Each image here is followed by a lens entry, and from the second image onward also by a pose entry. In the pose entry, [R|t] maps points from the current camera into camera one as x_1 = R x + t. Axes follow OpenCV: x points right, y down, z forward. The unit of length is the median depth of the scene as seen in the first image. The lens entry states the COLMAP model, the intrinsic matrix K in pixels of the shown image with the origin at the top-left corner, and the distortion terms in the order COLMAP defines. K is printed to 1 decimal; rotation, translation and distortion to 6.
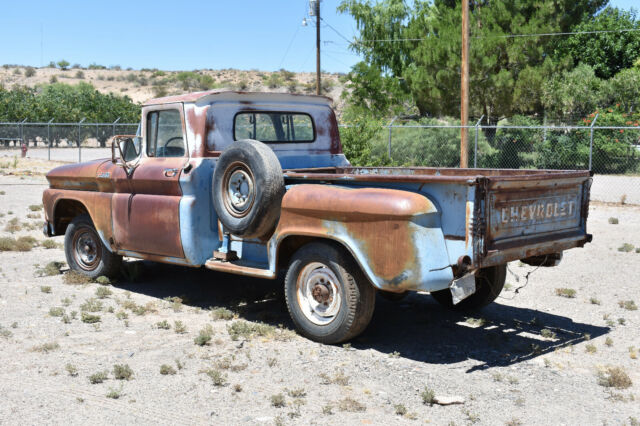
lens RADIAL K [[803.5, 0, 320.0], [0, 803.5, 213.0], [0, 0, 1]] dist [-0.101327, 0.001922]
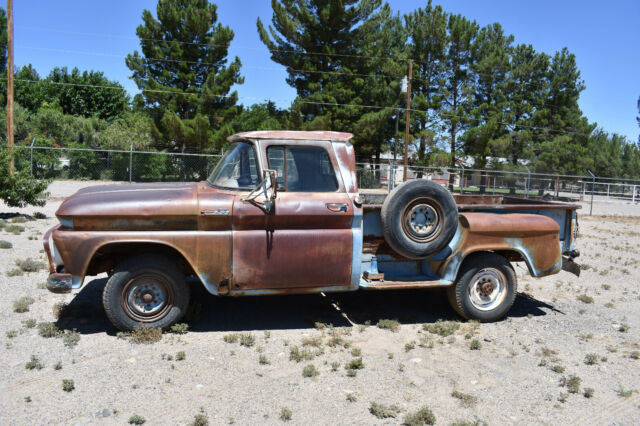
lens RADIAL K [[512.4, 0, 318.6], [0, 512.4, 209.4], [0, 0, 1]] dist [-0.109608, 0.003089]
pose [[0.537899, -0.057084, 0.841074, -0.764893], [0.042246, 0.998276, 0.040735, -0.076075], [-0.841950, 0.013621, 0.539383, 0.654249]]
